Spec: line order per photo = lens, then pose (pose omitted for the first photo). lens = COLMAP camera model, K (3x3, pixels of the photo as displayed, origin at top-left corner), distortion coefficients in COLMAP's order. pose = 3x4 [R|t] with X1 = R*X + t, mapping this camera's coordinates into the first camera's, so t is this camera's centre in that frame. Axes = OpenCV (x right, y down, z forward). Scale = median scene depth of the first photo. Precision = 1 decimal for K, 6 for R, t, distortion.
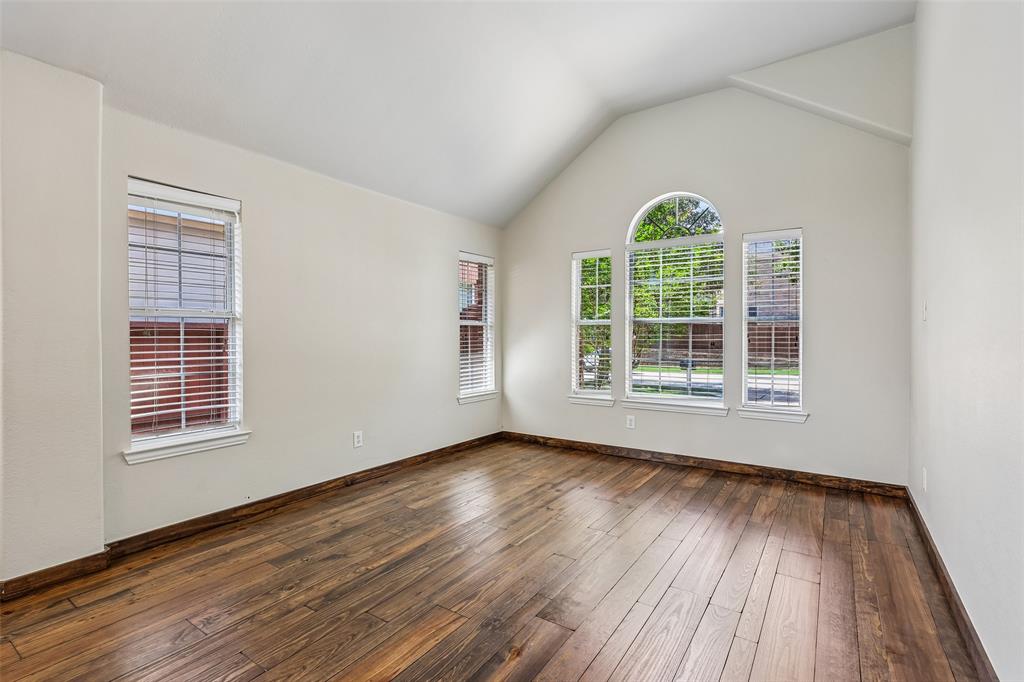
lens RADIAL K [[477.9, 0, 509.9], [0, 477.9, 340.8], [0, 0, 1]] dist [0.000241, -0.000447]
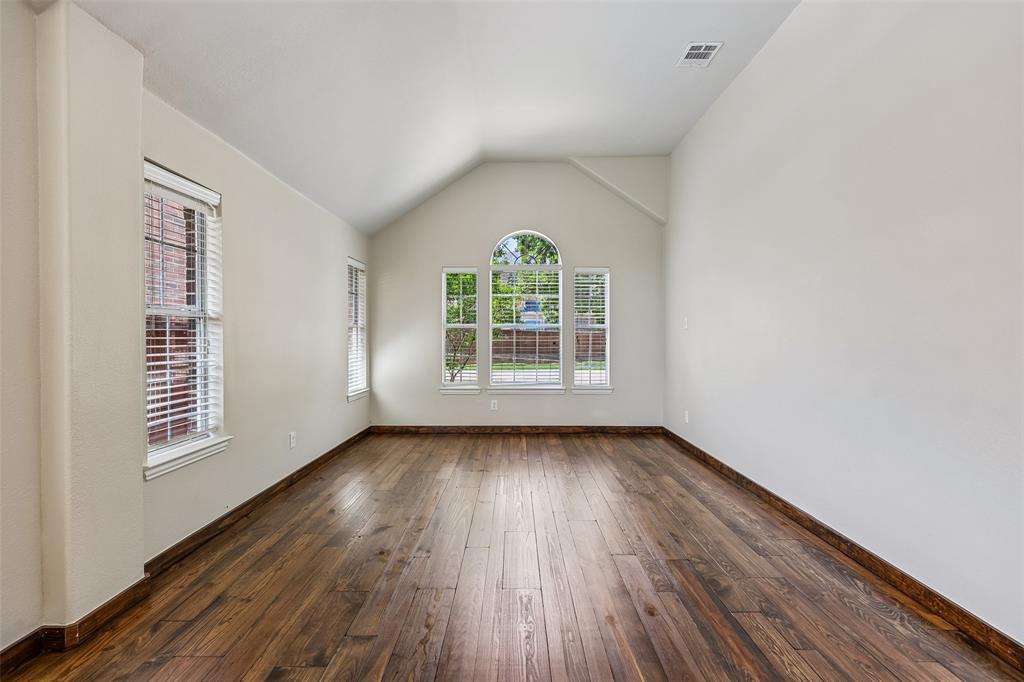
lens RADIAL K [[468.0, 0, 517.0], [0, 468.0, 344.8], [0, 0, 1]] dist [0.005007, -0.000076]
pose [[0.826283, -0.006345, 0.563219, -0.564455], [0.003006, 0.999972, 0.006856, 0.000766], [-0.563247, -0.003972, 0.826279, -0.090308]]
